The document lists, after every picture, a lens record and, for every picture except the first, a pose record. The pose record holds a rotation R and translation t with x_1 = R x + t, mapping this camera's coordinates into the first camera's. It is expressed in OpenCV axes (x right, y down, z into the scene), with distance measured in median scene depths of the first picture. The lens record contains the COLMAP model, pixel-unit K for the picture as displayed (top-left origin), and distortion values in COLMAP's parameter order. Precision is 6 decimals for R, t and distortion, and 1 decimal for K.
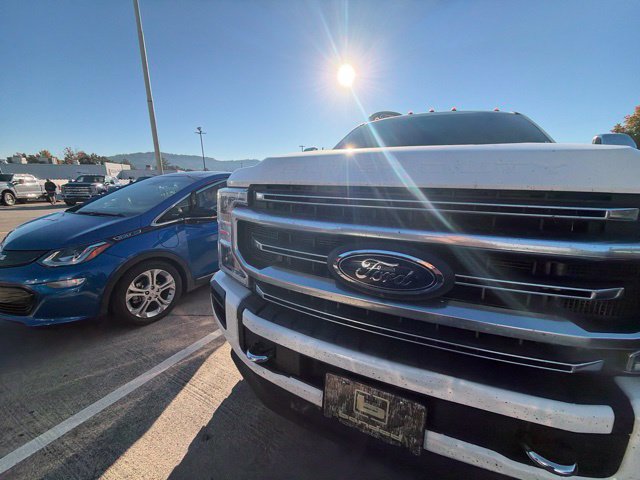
lens RADIAL K [[255.4, 0, 320.8], [0, 255.4, 240.1], [0, 0, 1]] dist [0.000656, -0.000575]
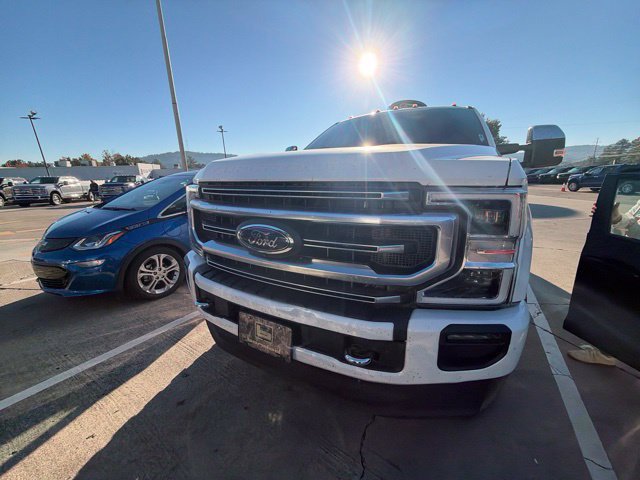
lens RADIAL K [[255.4, 0, 319.7], [0, 255.4, 239.5], [0, 0, 1]] dist [0.000656, -0.000575]
pose [[0.996014, -0.008505, -0.088793, 0.297954], [0.010456, 0.999714, 0.021521, 0.041131], [0.088584, -0.022364, 0.995818, -0.192176]]
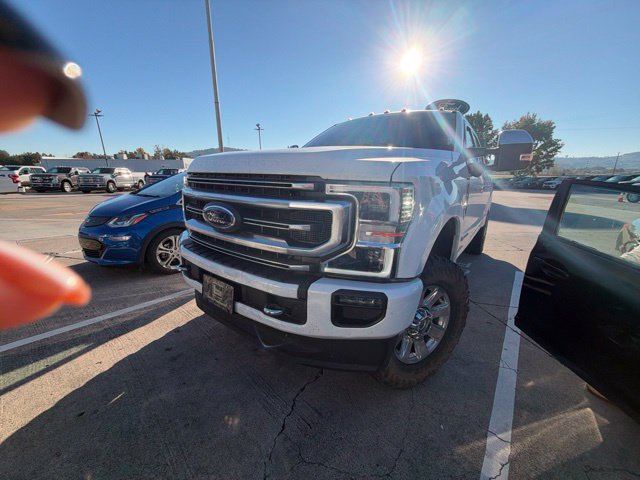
lens RADIAL K [[255.4, 0, 319.3], [0, 255.4, 240.2], [0, 0, 1]] dist [0.000656, -0.000575]
pose [[0.976978, 0.056098, -0.205833, 0.593669], [-0.050885, 0.998238, 0.030536, 0.084659], [0.207183, -0.019359, 0.978111, -0.311292]]
